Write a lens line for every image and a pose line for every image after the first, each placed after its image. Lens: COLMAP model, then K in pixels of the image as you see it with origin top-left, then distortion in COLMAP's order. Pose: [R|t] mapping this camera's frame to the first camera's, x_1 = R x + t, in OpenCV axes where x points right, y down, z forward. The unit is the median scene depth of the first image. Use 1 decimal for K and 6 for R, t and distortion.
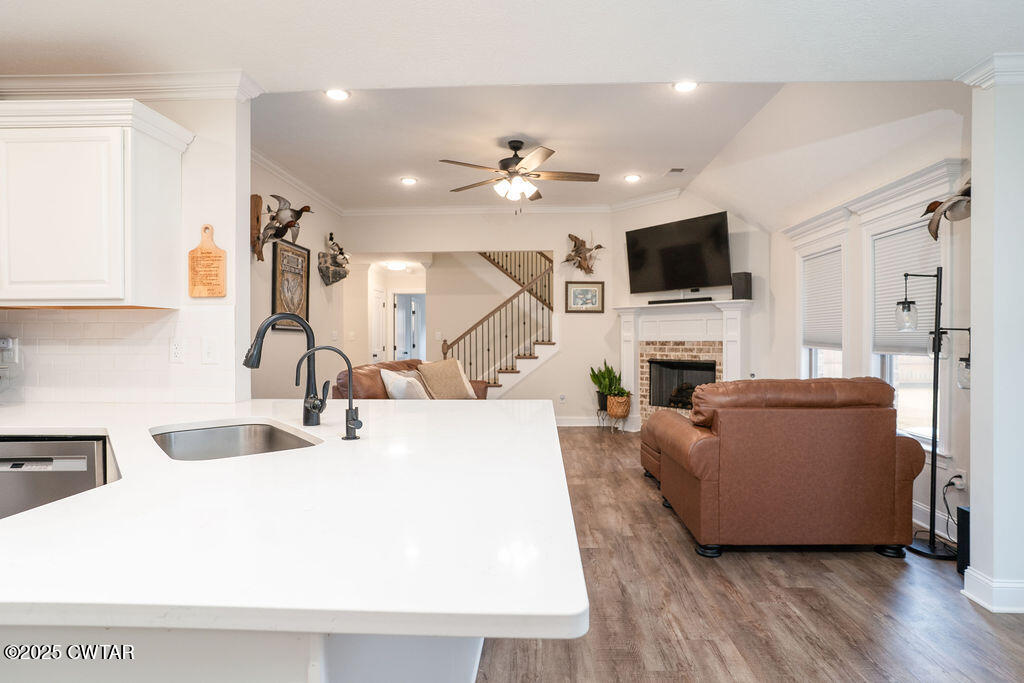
lens RADIAL K [[514.8, 0, 518.0], [0, 514.8, 337.7], [0, 0, 1]] dist [-0.043556, 0.018626]
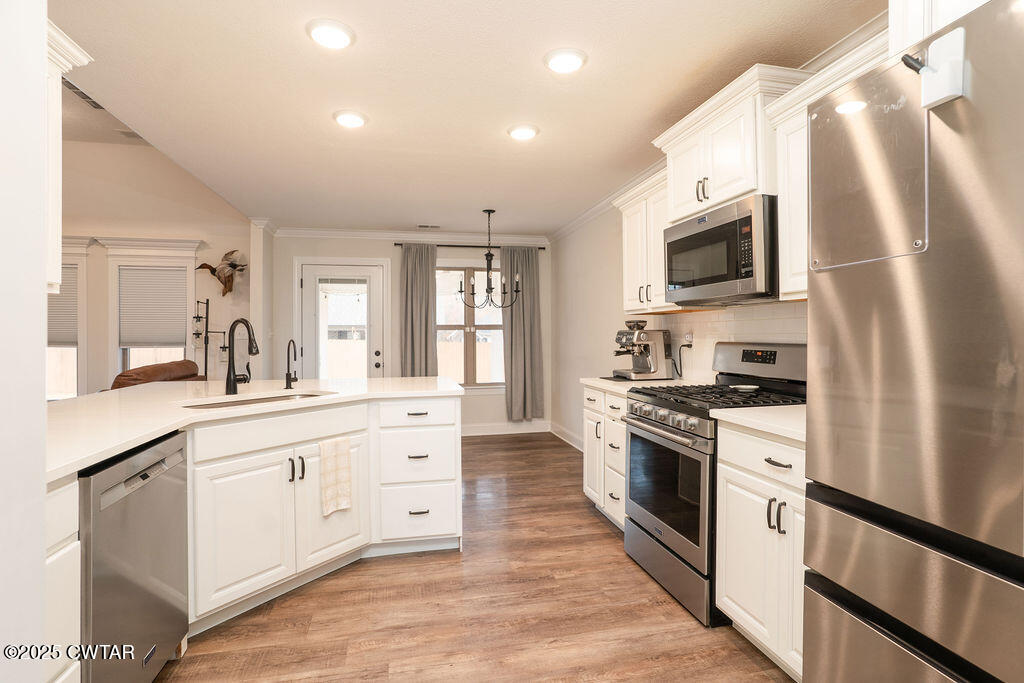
lens RADIAL K [[514.8, 0, 517.6], [0, 514.8, 339.3], [0, 0, 1]] dist [-0.043556, 0.018626]
pose [[-0.250447, -0.003258, 0.968125, -0.655669], [0.004468, 0.999980, 0.004521, 0.003503], [-0.968120, 0.005457, -0.250428, 0.183800]]
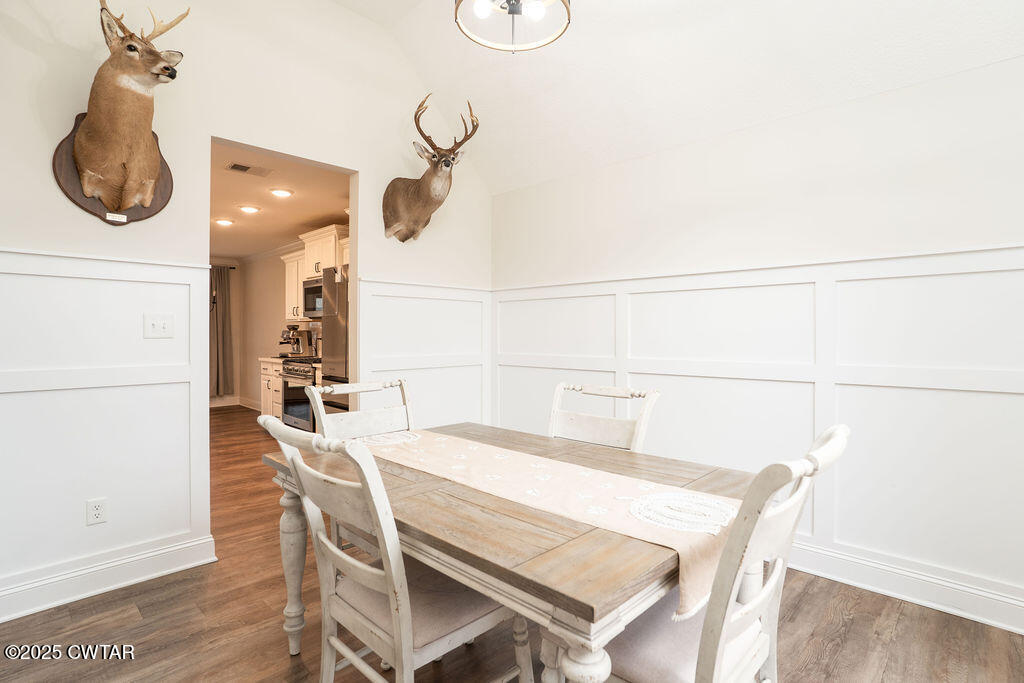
lens RADIAL K [[514.8, 0, 516.8], [0, 514.8, 340.8], [0, 0, 1]] dist [-0.043556, 0.018626]
pose [[-0.730555, -0.009039, 0.682794, -1.217400], [-0.001760, 0.999934, 0.011354, 0.004577], [-0.682851, 0.007093, -0.730523, 0.373480]]
